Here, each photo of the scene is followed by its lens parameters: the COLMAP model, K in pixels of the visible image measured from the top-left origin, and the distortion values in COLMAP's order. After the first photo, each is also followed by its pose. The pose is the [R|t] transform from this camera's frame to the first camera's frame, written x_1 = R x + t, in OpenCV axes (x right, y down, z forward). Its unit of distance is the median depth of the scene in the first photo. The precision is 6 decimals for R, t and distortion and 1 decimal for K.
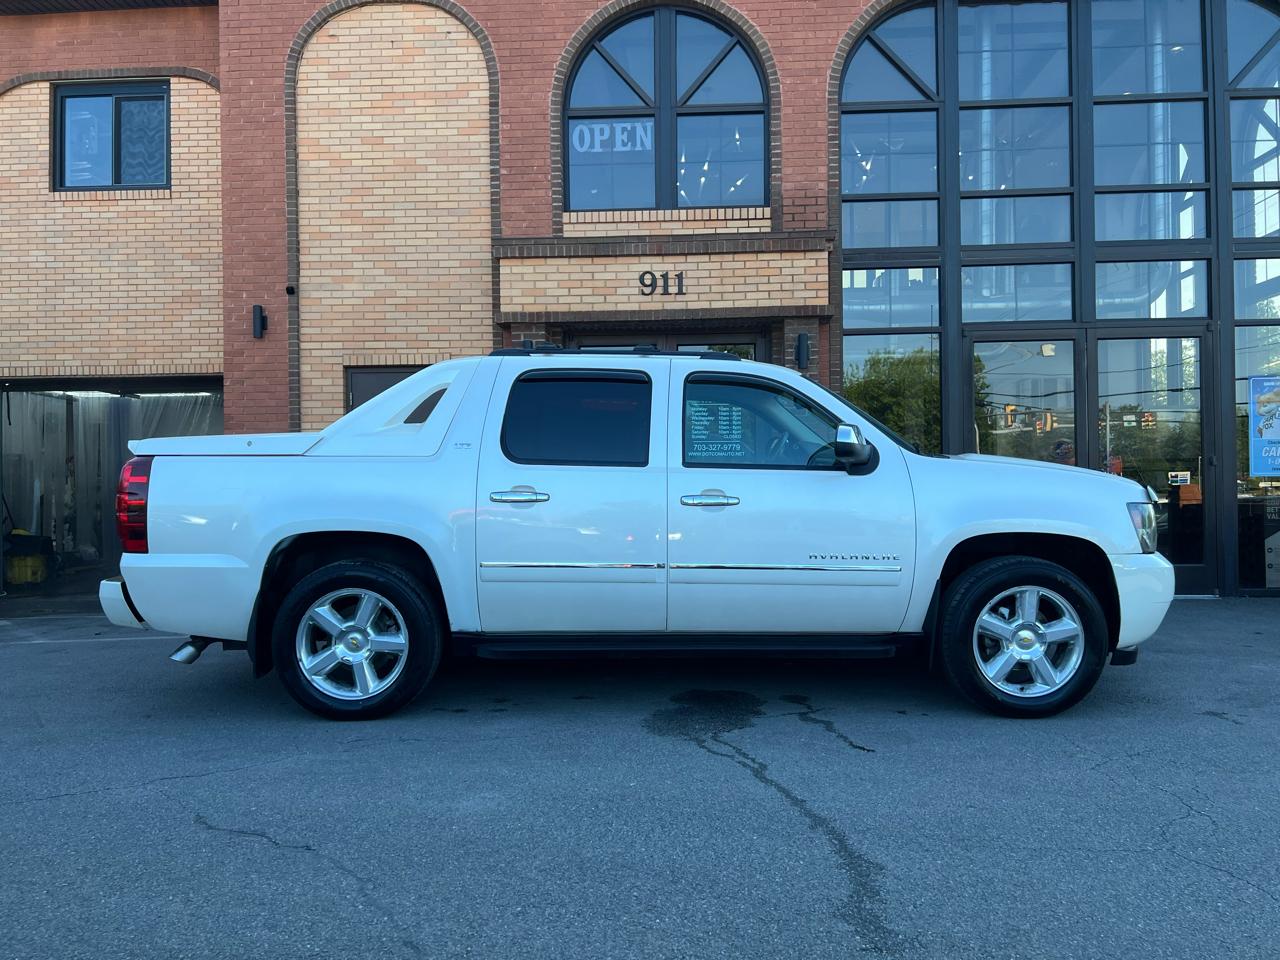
lens RADIAL K [[964.1, 0, 629.4], [0, 964.1, 495.2], [0, 0, 1]] dist [0.048887, -0.057673]
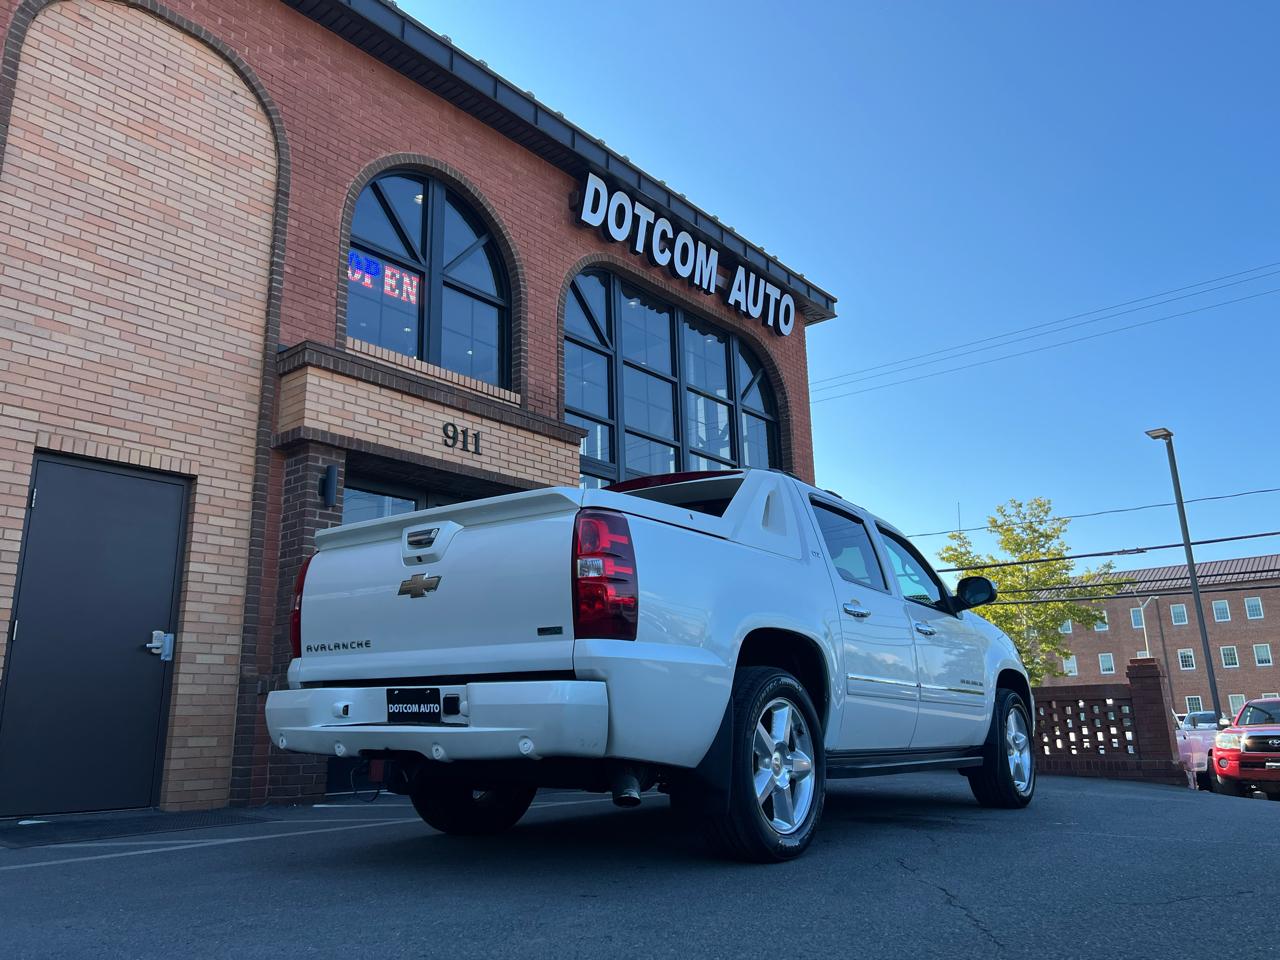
lens RADIAL K [[964.1, 0, 639.6], [0, 964.1, 482.4], [0, 0, 1]] dist [0.048887, -0.057673]
pose [[0.596628, 0.196303, 0.778139, -0.592044], [0.020372, 0.965605, -0.259215, 0.072832], [-0.802259, 0.170507, 0.572108, 0.318030]]
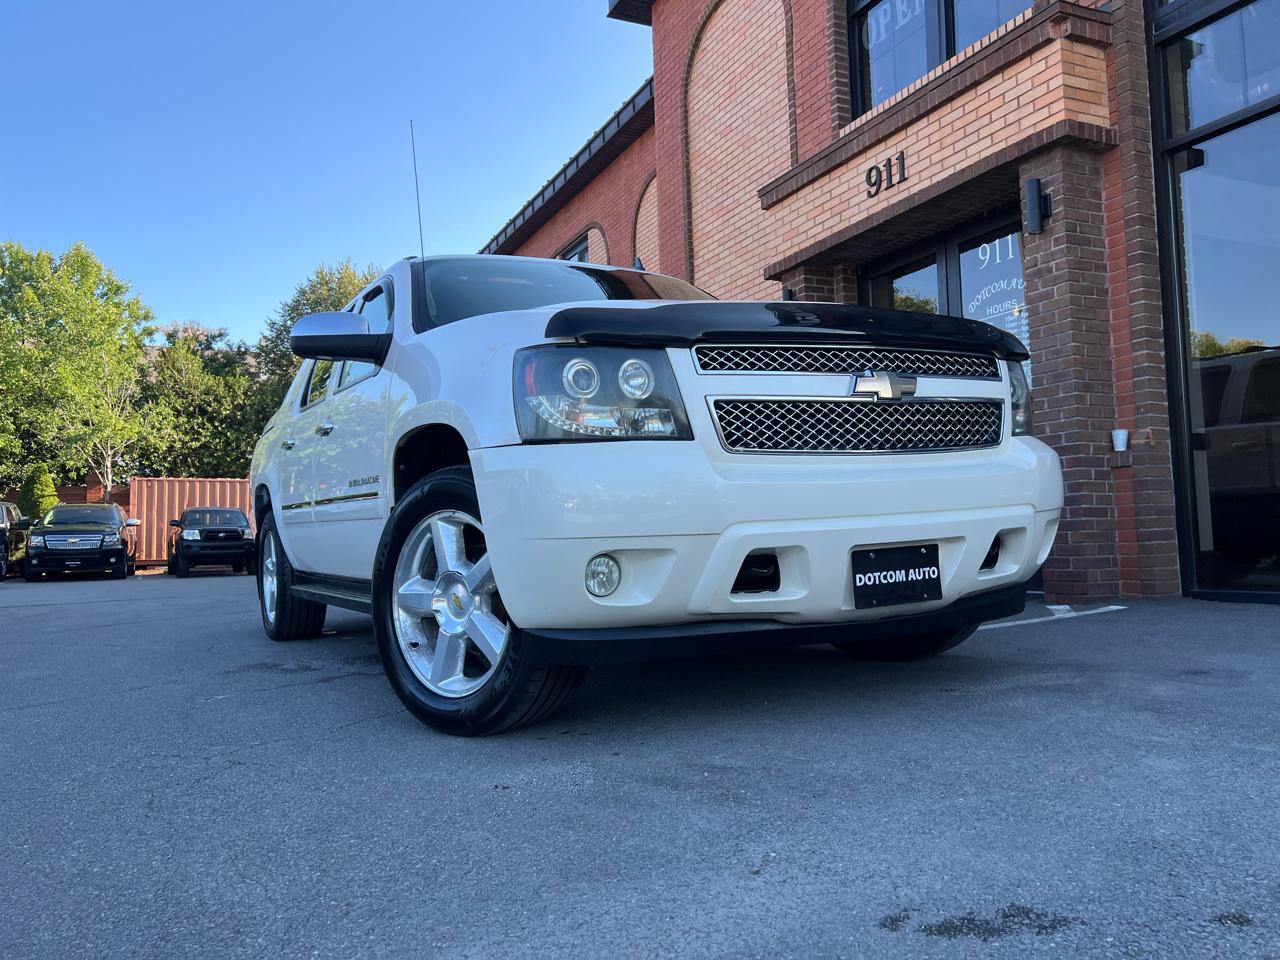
lens RADIAL K [[964.1, 0, 643.3], [0, 964.1, 478.7], [0, 0, 1]] dist [0.048887, -0.057673]
pose [[0.484602, -0.062593, -0.872492, 0.595858], [0.023285, 0.998006, -0.058665, 0.062295], [0.874425, 0.008113, 0.485093, 0.454632]]
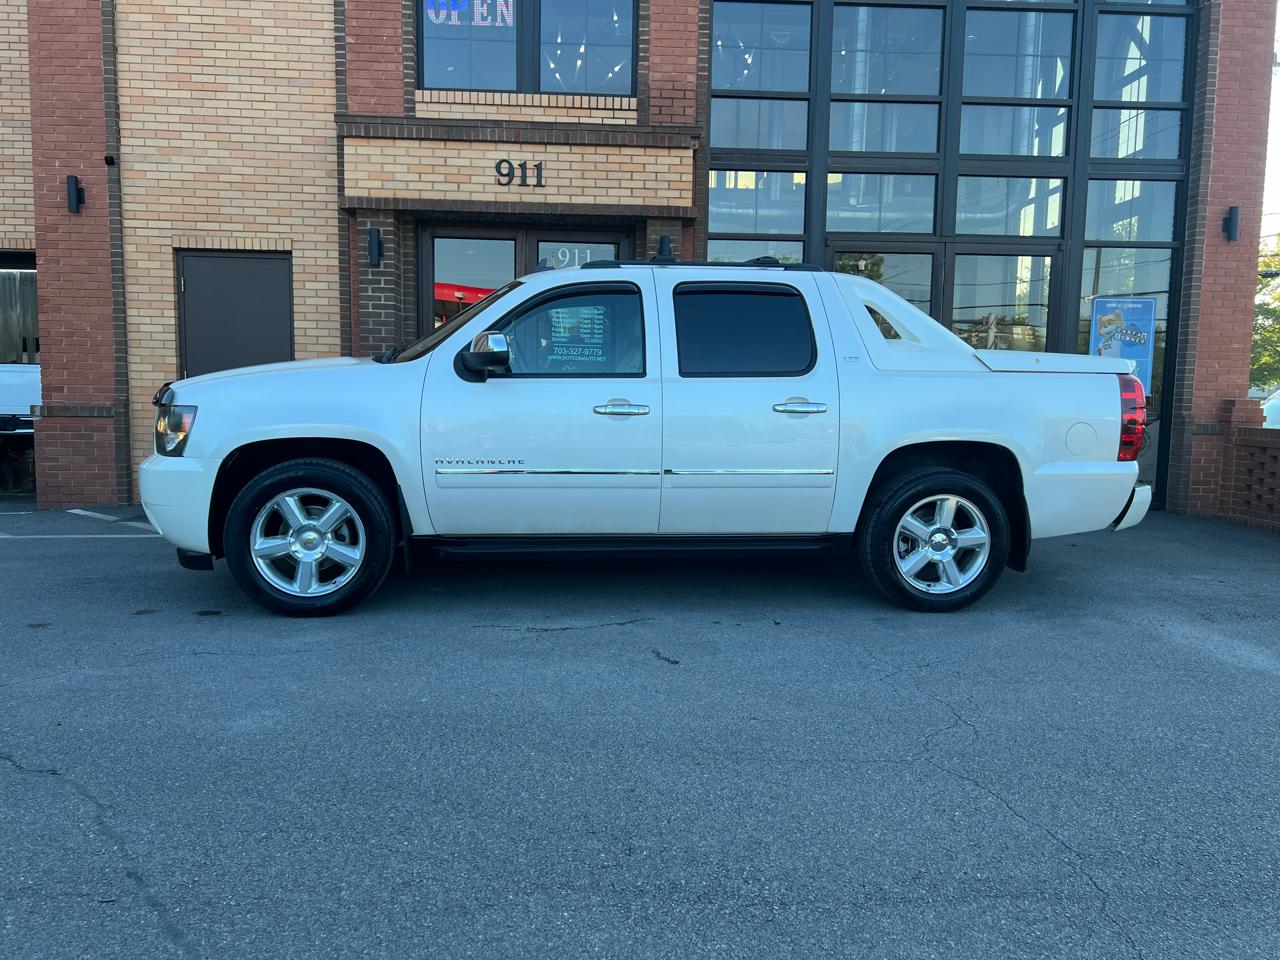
lens RADIAL K [[964.1, 0, 643.6], [0, 964.1, 493.2], [0, 0, 1]] dist [0.048887, -0.057673]
pose [[0.993775, 0.014938, 0.110404, 0.053805], [-0.026061, 0.994645, 0.100007, -0.005983], [-0.108319, -0.102262, 0.988843, 0.014623]]
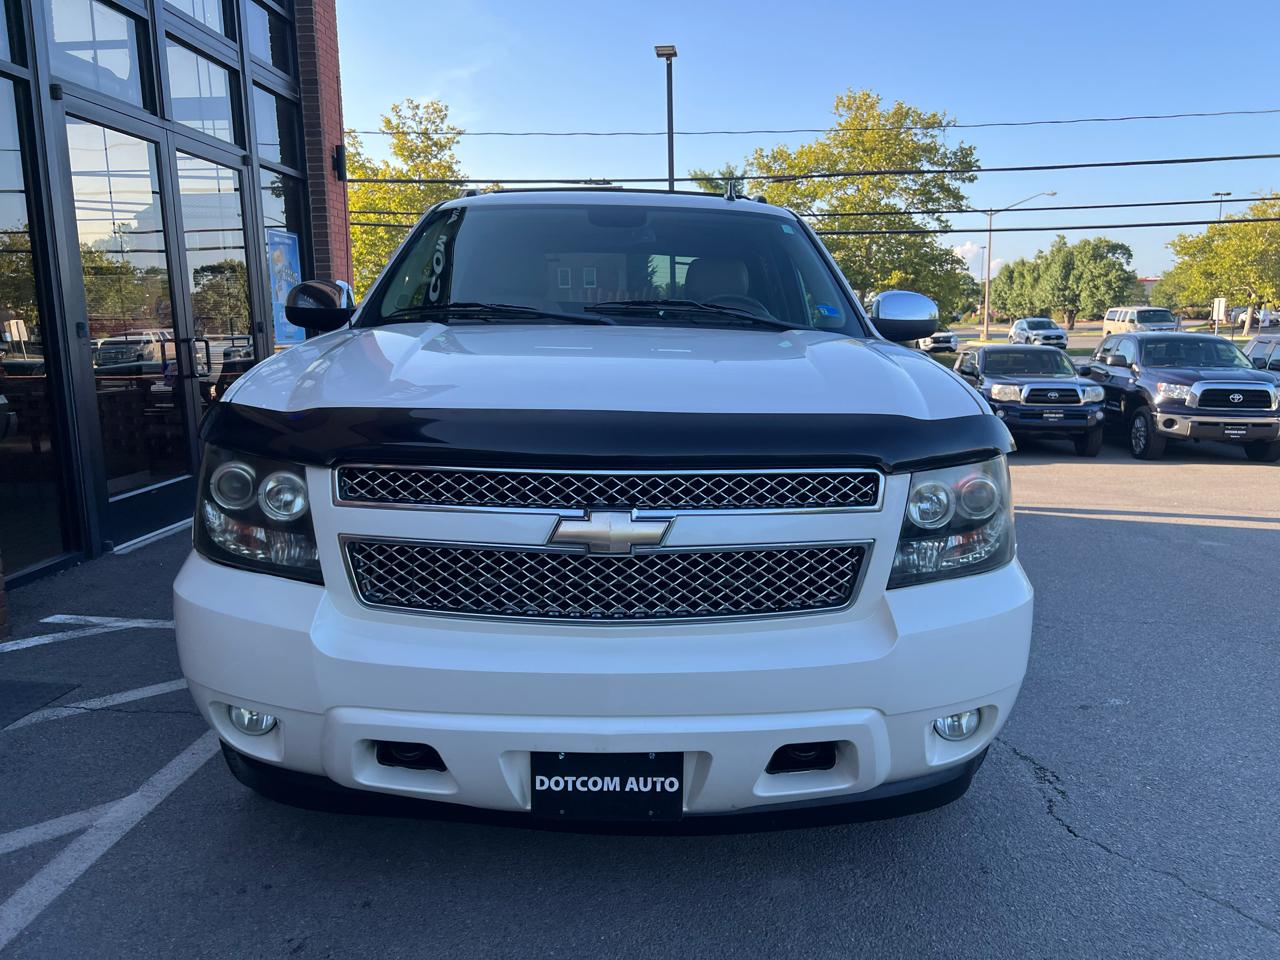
lens RADIAL K [[964.1, 0, 648.6], [0, 964.1, 477.2], [0, 0, 1]] dist [0.048887, -0.057673]
pose [[-0.020804, -0.149260, 0.988579, -0.254090], [0.016555, 0.988606, 0.149613, -0.026909], [-0.999647, 0.019479, -0.018096, 0.694870]]
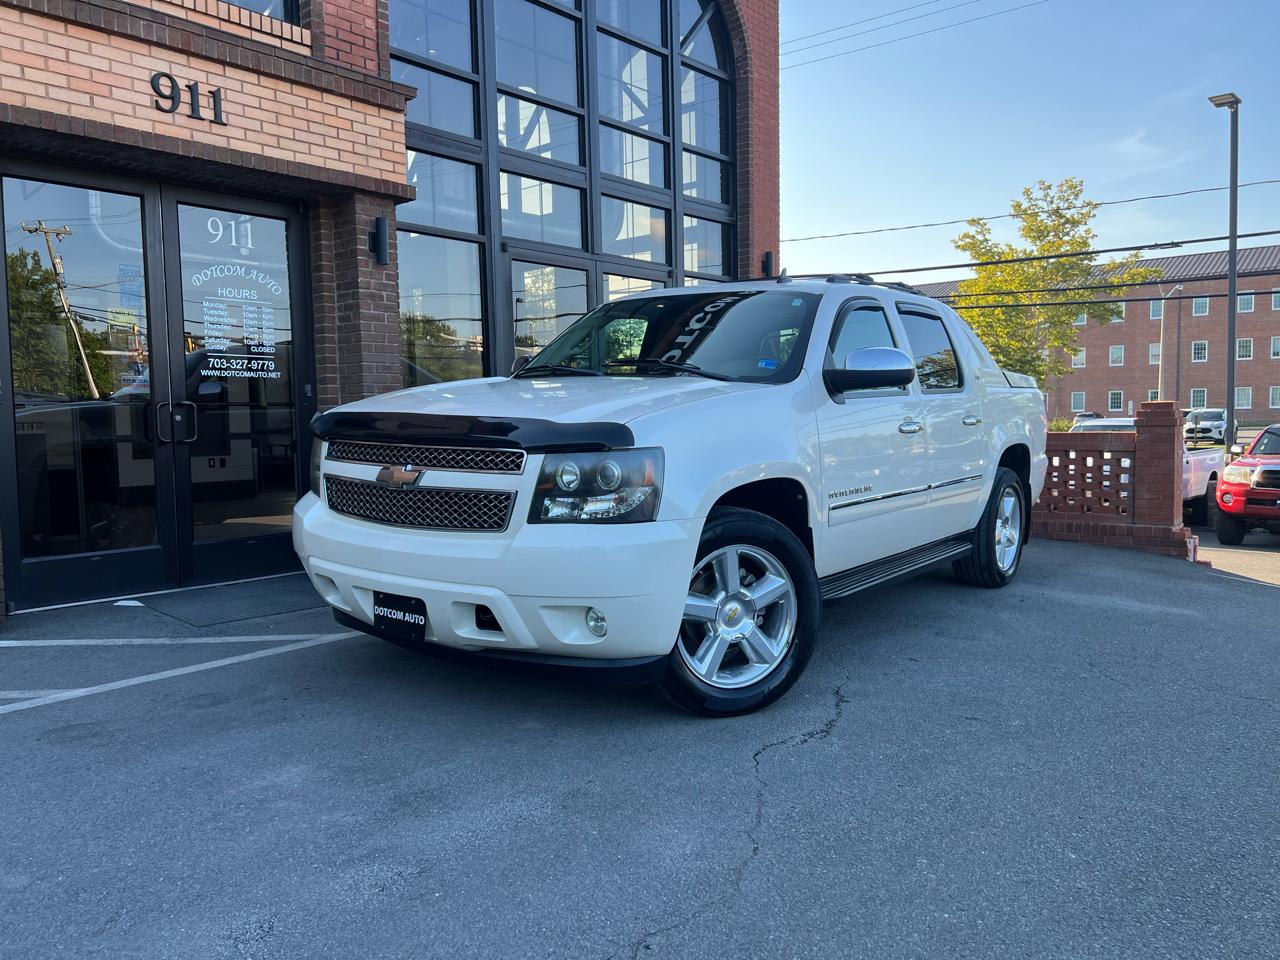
lens RADIAL K [[964.1, 0, 641.6], [0, 964.1, 484.6], [0, 0, 1]] dist [0.048887, -0.057673]
pose [[0.604300, -0.058286, 0.794622, -0.306082], [0.014129, 0.997948, 0.062455, -0.003438], [-0.796632, -0.026514, 0.603883, 0.370185]]
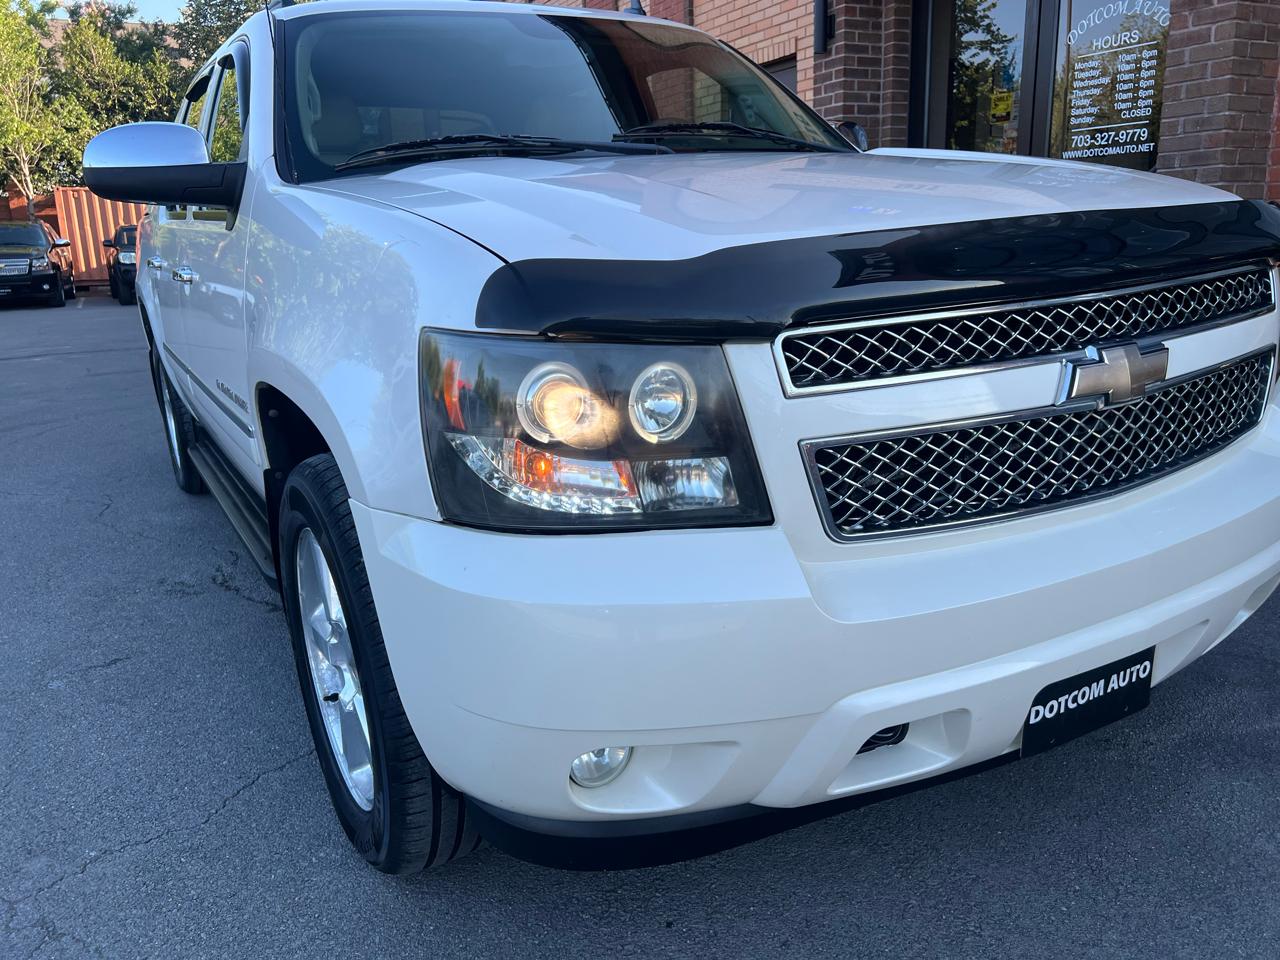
lens RADIAL K [[964.1, 0, 646.6], [0, 964.1, 488.6], [0, 0, 1]] dist [0.048887, -0.057673]
pose [[0.506765, 0.209727, -0.836184, 0.471800], [0.024665, 0.966032, 0.257242, -0.007791], [0.861731, -0.150986, 0.484378, 0.516154]]
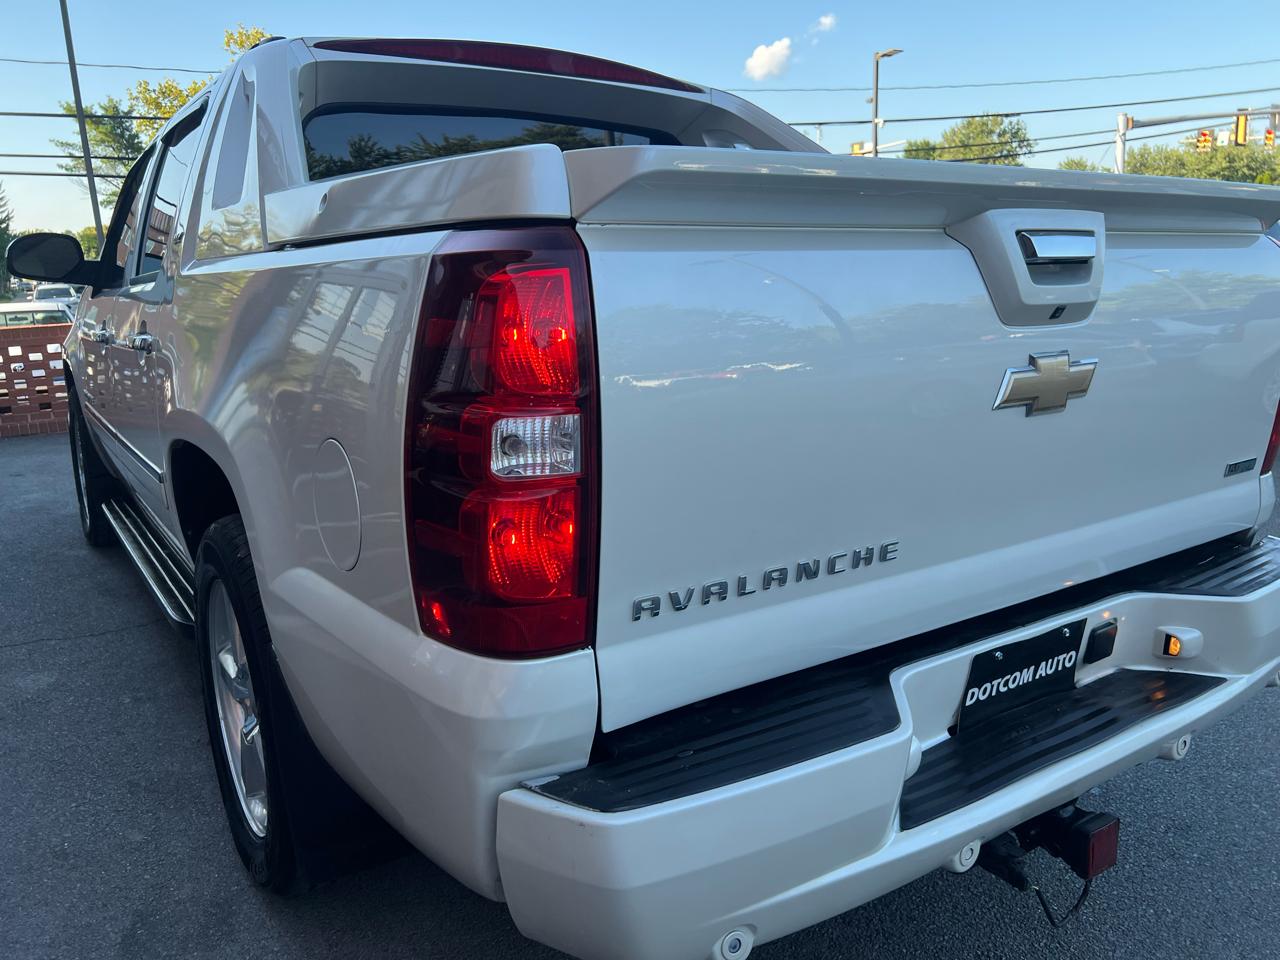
lens RADIAL K [[964.1, 0, 629.3], [0, 964.1, 477.6], [0, 0, 1]] dist [0.048887, -0.057673]
pose [[-0.549030, -0.158964, 0.820547, -0.396215], [0.042903, 0.975092, 0.217610, -0.023394], [-0.834701, 0.154678, -0.528535, 0.818806]]
